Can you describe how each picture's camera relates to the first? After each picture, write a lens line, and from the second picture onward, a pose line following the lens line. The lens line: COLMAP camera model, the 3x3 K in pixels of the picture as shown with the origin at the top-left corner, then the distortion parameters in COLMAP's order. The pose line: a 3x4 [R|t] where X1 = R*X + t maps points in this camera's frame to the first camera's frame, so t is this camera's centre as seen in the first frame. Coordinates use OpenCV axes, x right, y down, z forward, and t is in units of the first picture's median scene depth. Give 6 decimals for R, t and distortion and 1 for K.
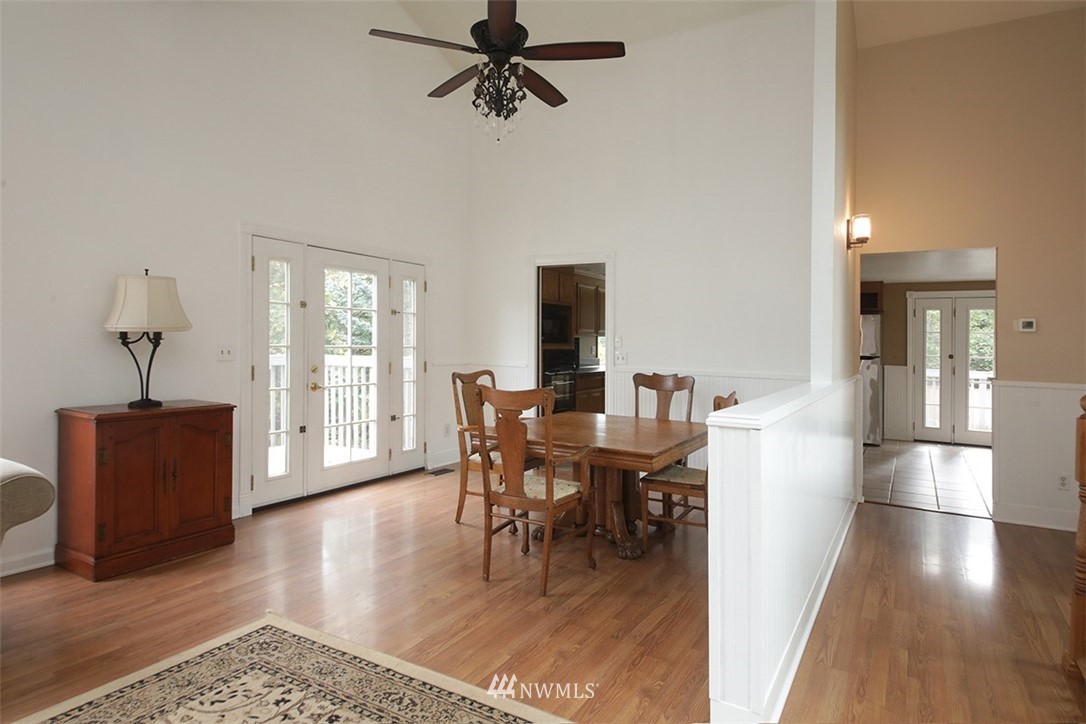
lens RADIAL K [[599.6, 0, 549.6], [0, 599.6, 350.9], [0, 0, 1]] dist [0.032186, -0.021270]
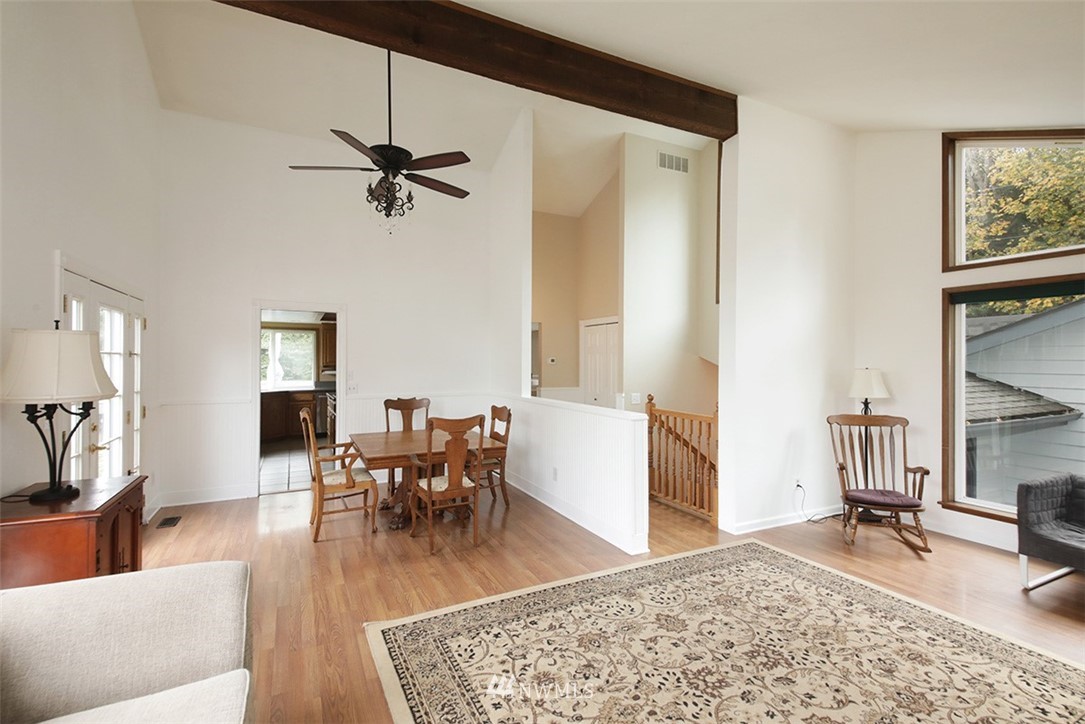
lens RADIAL K [[502.4, 0, 533.3], [0, 502.4, 365.2], [0, 0, 1]] dist [0.043880, -0.000213]
pose [[0.552018, -0.025240, 0.833450, -0.896361], [0.018102, 0.999669, 0.018284, -0.079547], [-0.833636, 0.004994, 0.552292, 0.128346]]
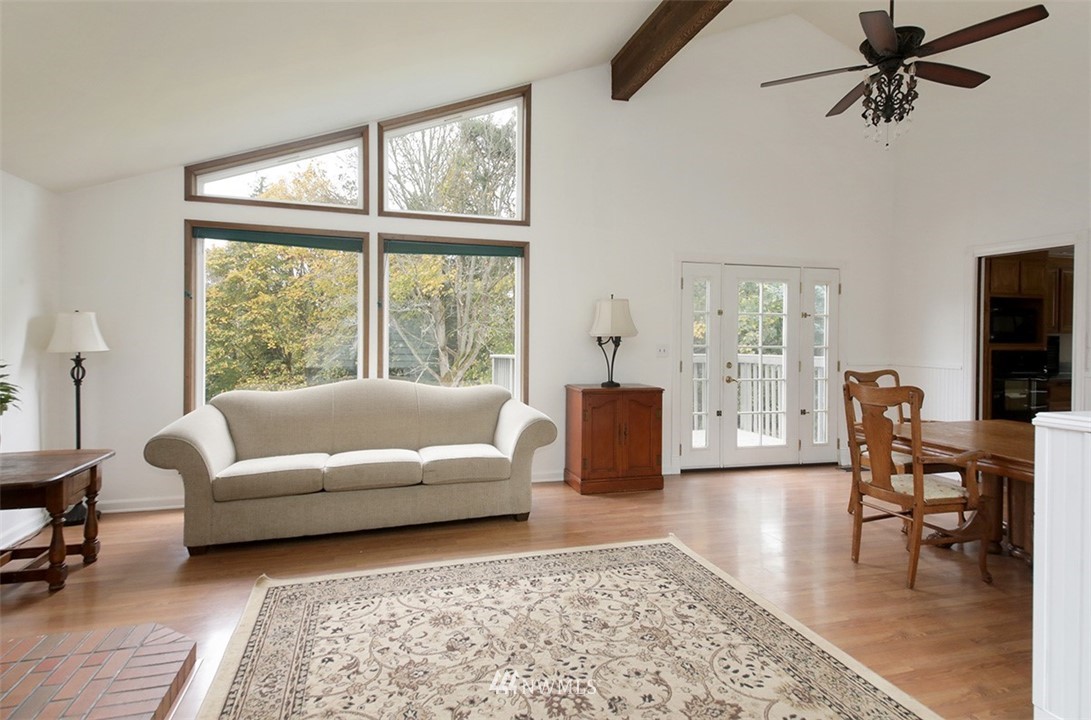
lens RADIAL K [[568.5, 0, 552.8], [0, 568.5, 357.6], [0, 0, 1]] dist [0.056965, -0.003744]
pose [[0.729725, 0.014476, -0.683588, 0.189903], [-0.008537, 0.999891, 0.012061, 0.005315], [0.683688, -0.002966, 0.729769, -0.123207]]
